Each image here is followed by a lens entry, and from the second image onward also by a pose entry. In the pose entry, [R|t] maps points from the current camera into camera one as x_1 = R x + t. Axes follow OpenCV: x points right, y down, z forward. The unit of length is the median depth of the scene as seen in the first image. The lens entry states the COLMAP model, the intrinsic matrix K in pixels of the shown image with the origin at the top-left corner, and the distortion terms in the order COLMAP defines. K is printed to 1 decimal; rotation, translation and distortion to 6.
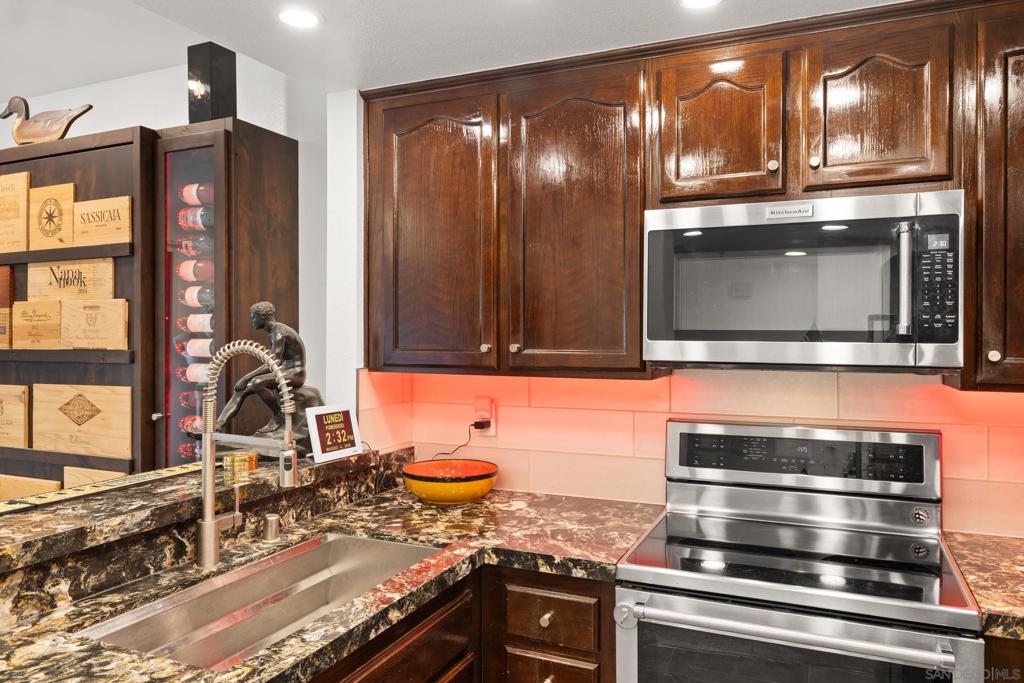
lens RADIAL K [[718.0, 0, 512.9], [0, 718.0, 334.5], [0, 0, 1]] dist [0.007486, -0.003675]
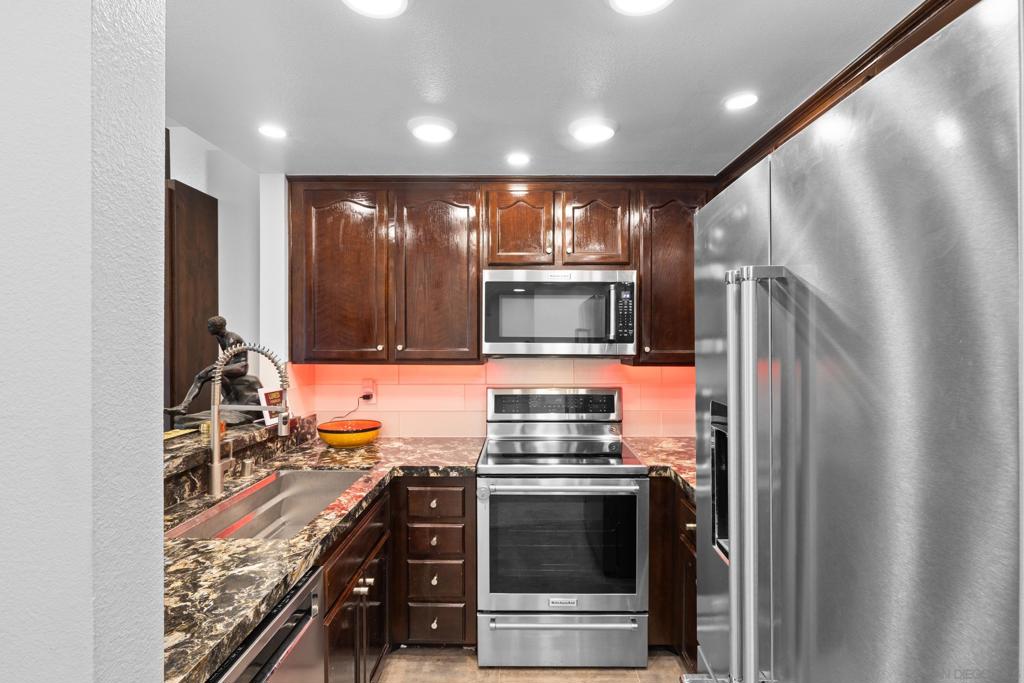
lens RADIAL K [[501.2, 0, 515.2], [0, 501.2, 341.6], [0, 0, 1]] dist [0.002617, -0.000834]
pose [[0.919102, -0.000968, 0.394018, -0.237501], [-0.000566, 0.999993, 0.003778, 0.001064], [-0.394019, -0.003695, 0.919095, -0.179126]]
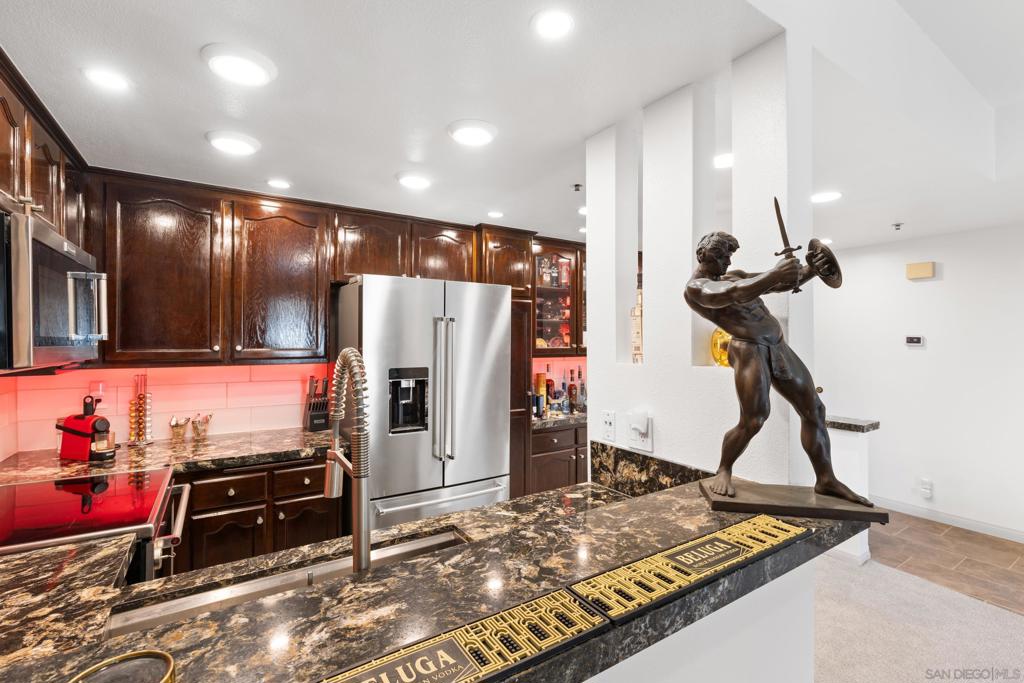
lens RADIAL K [[465.9, 0, 512.2], [0, 465.9, 340.9], [0, 0, 1]] dist [0.001254, 0.000047]
pose [[-0.842400, 0.003348, 0.538842, -0.729893], [0.003992, 0.999992, 0.000028, 0.000476], [-0.538837, 0.002175, -0.842407, 1.192501]]
